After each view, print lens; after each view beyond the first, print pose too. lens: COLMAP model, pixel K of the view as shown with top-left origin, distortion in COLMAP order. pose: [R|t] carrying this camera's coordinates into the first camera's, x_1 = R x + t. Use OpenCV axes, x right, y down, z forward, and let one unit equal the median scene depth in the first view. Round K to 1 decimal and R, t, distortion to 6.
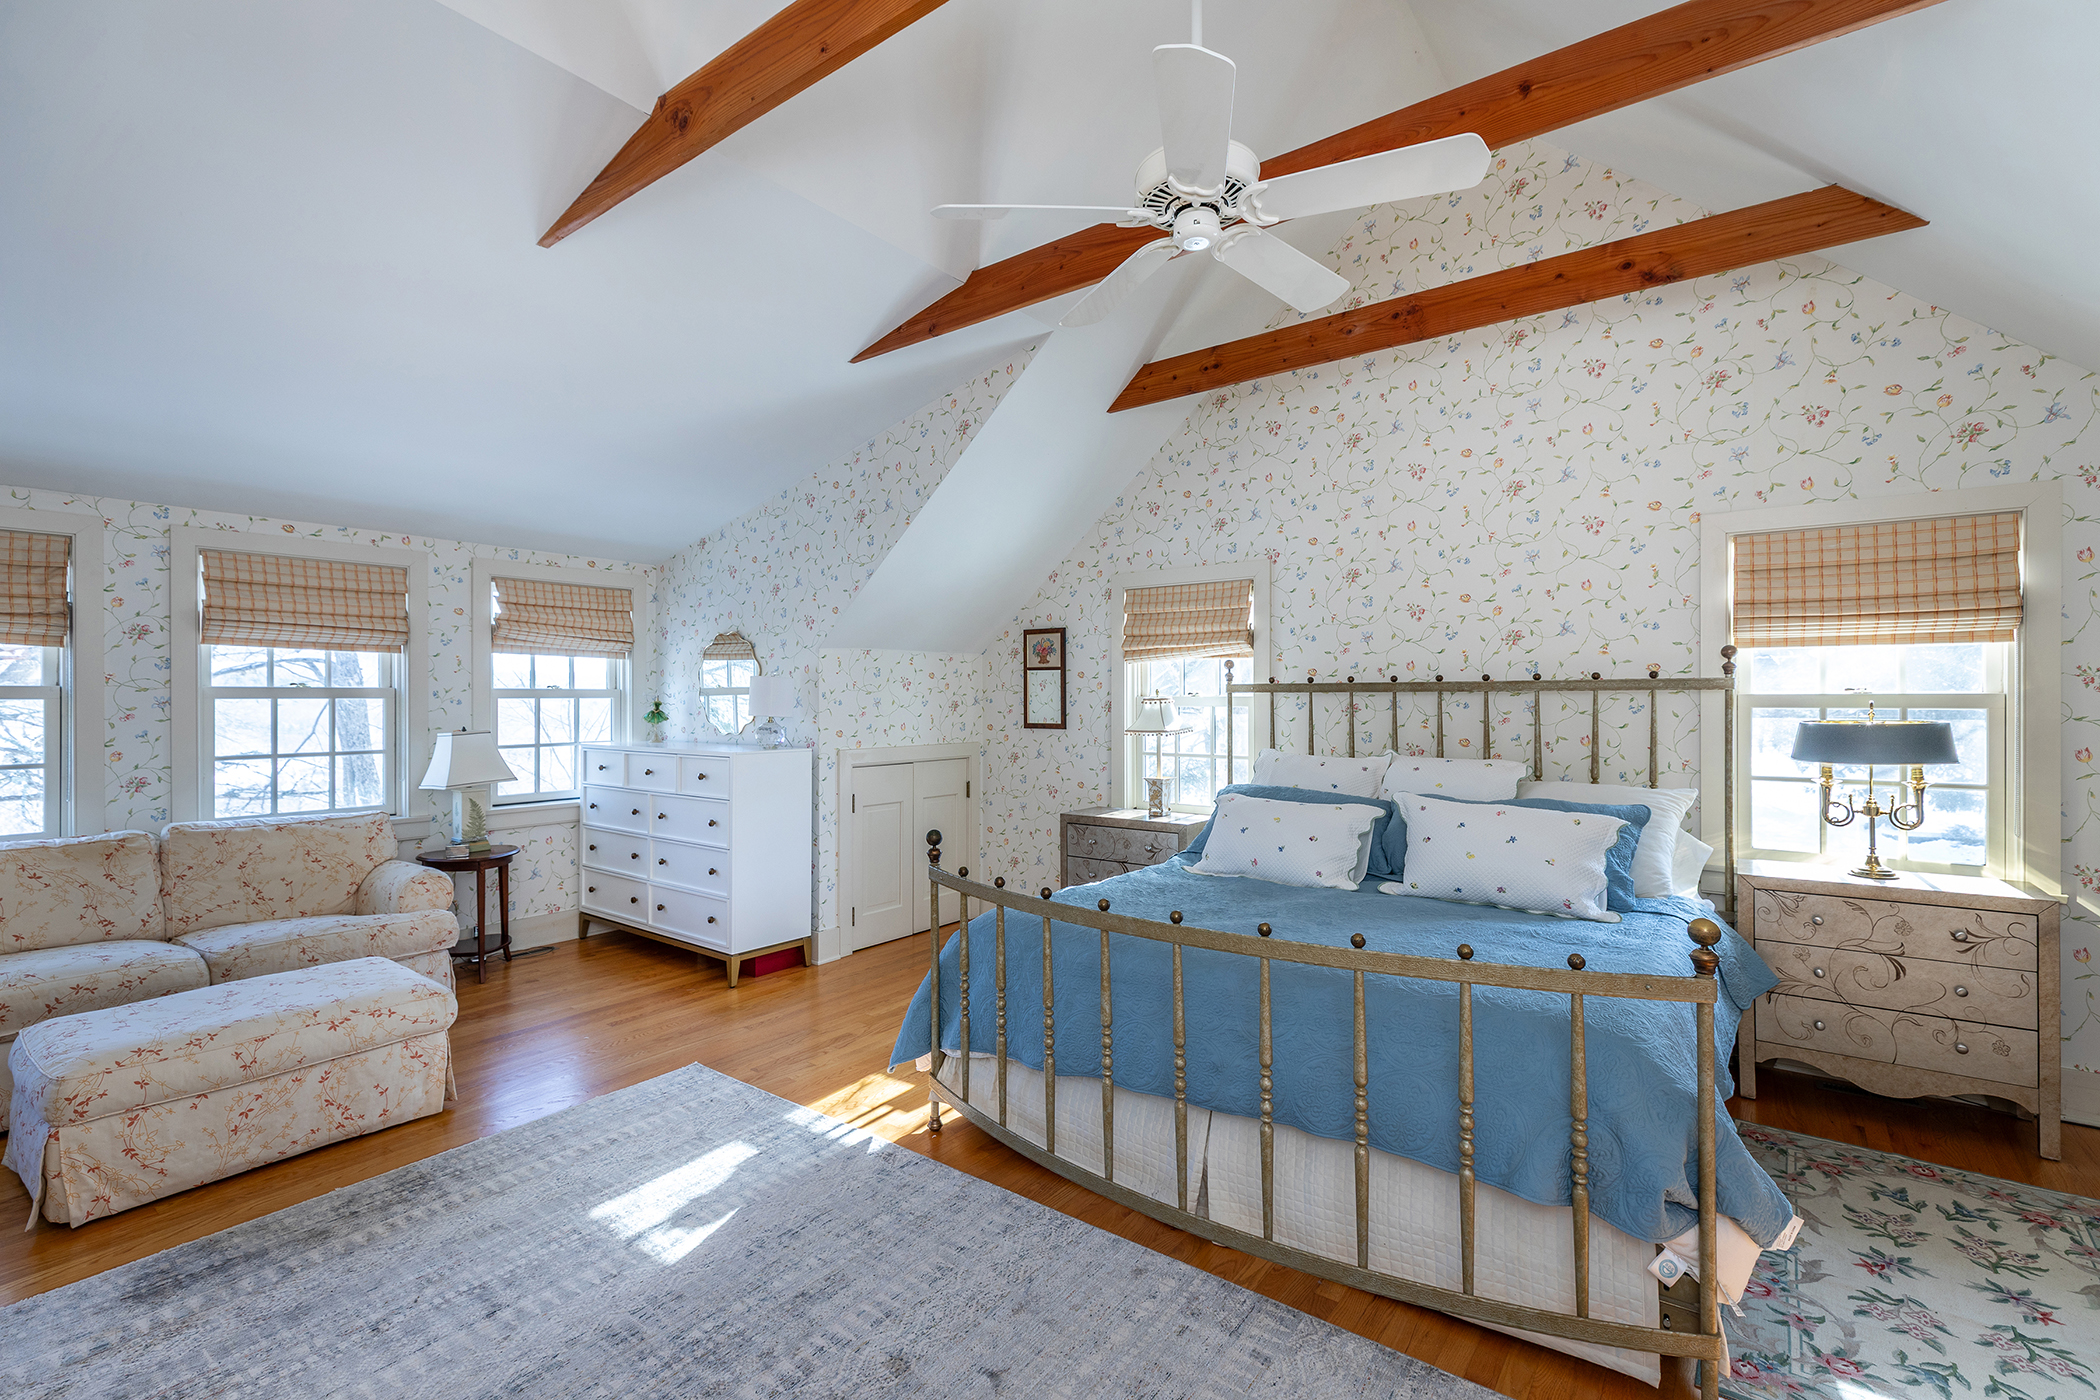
lens RADIAL K [[918.1, 0, 1045.9], [0, 918.1, 698.7], [0, 0, 1]] dist [0.014646, -0.000265]
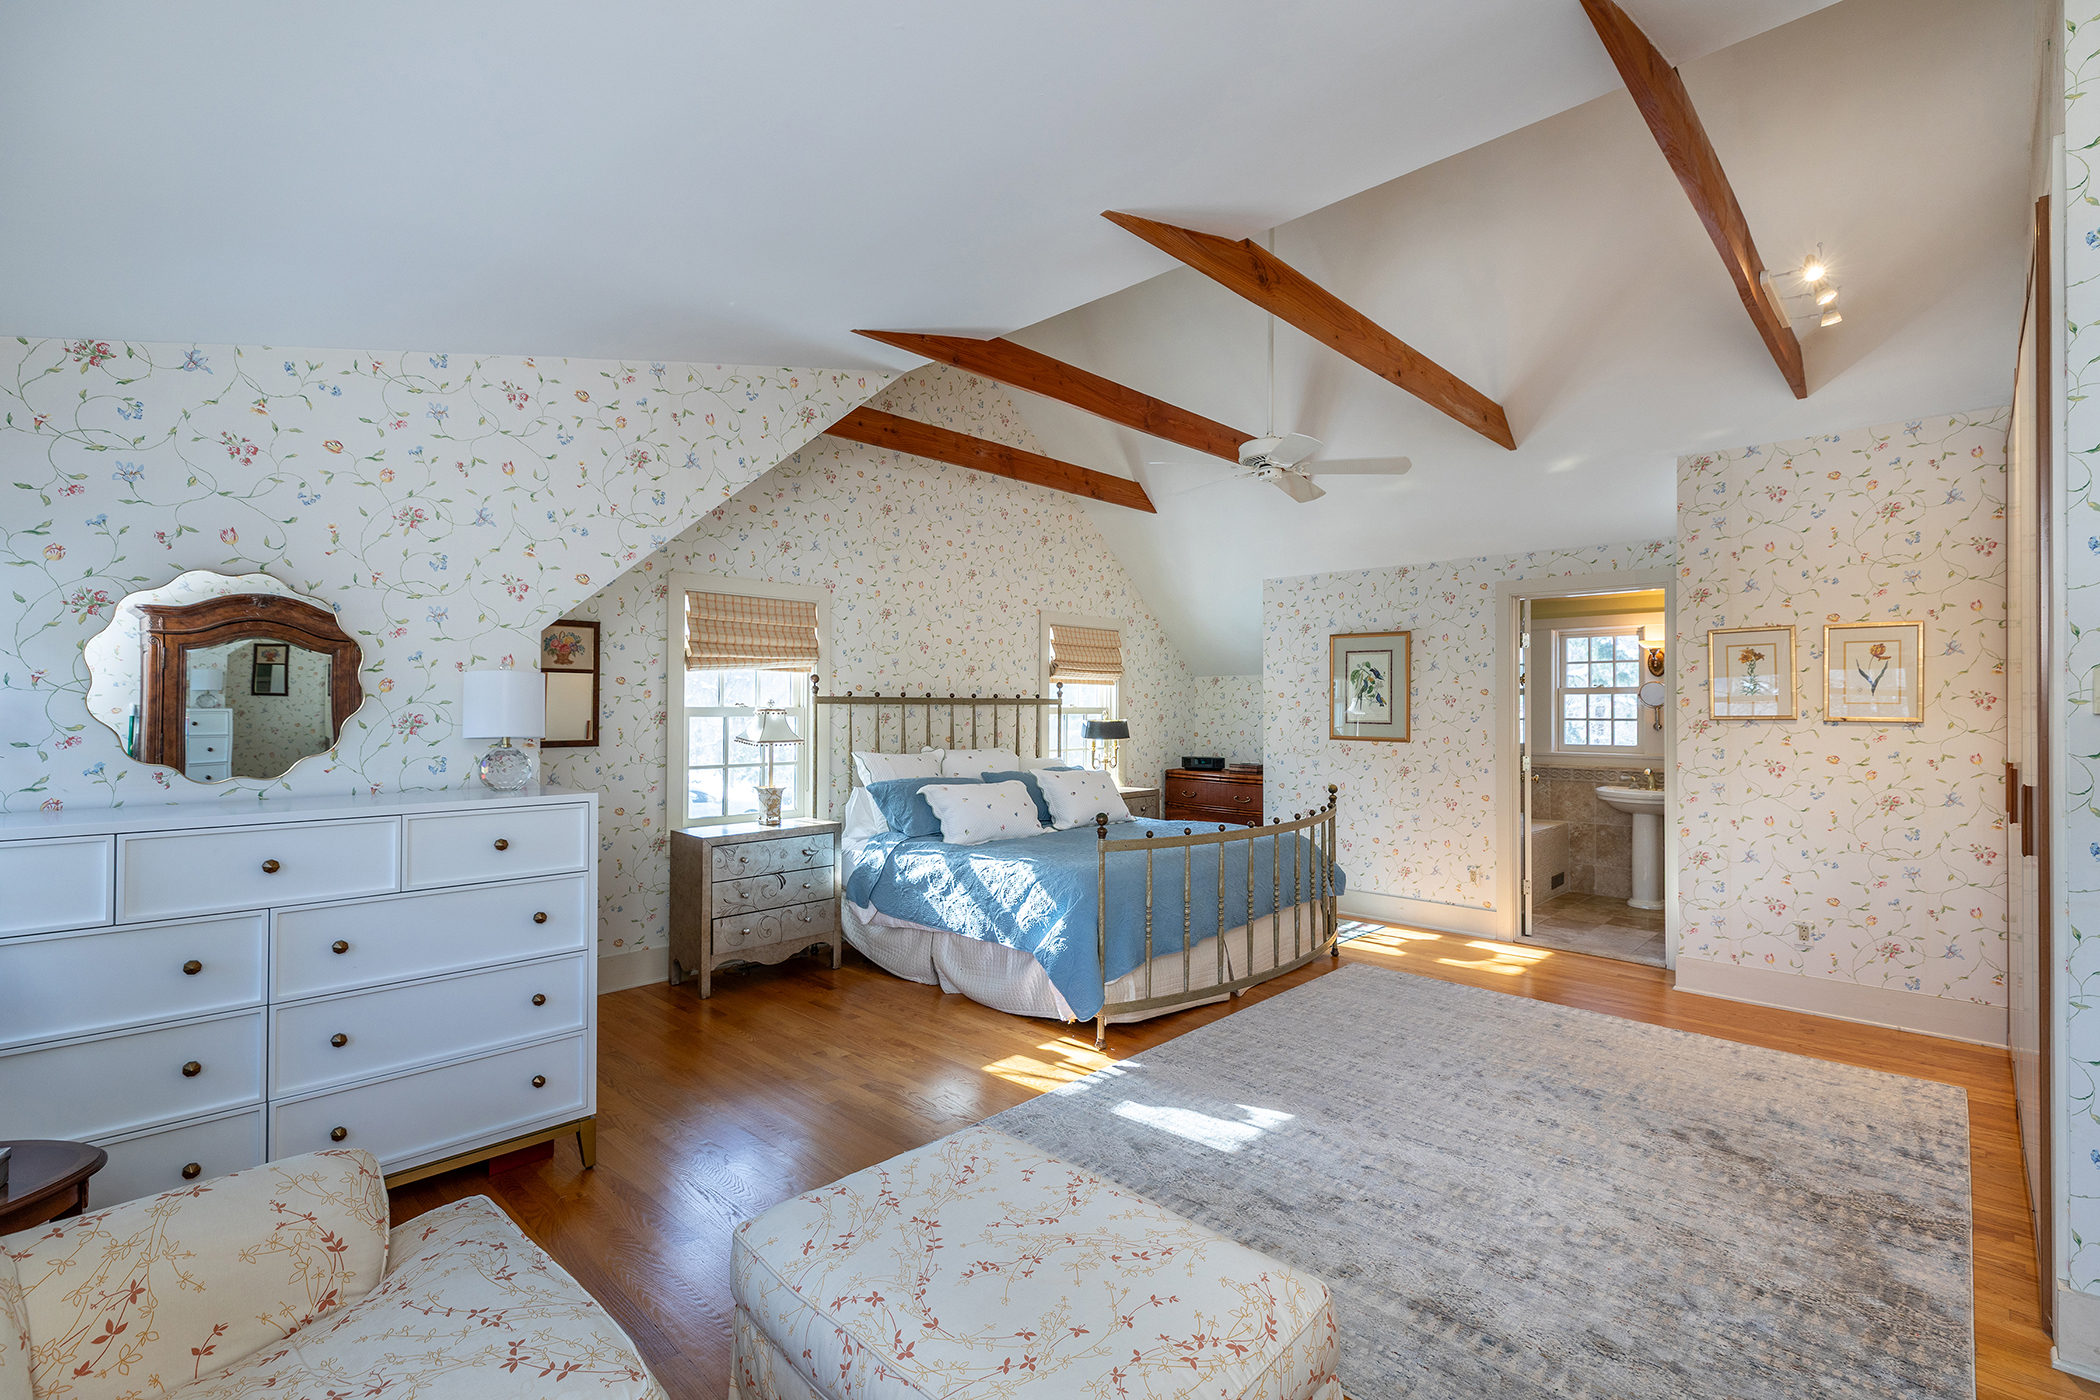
lens RADIAL K [[967.7, 0, 1047.9], [0, 967.7, 699.6], [0, 0, 1]] dist [0.008019, 0.000596]
pose [[0.101807, 0.011598, 0.994737, -1.022858], [0.001099, 0.999930, -0.011771, 0.002786], [-0.994804, 0.002292, 0.101787, 0.655651]]
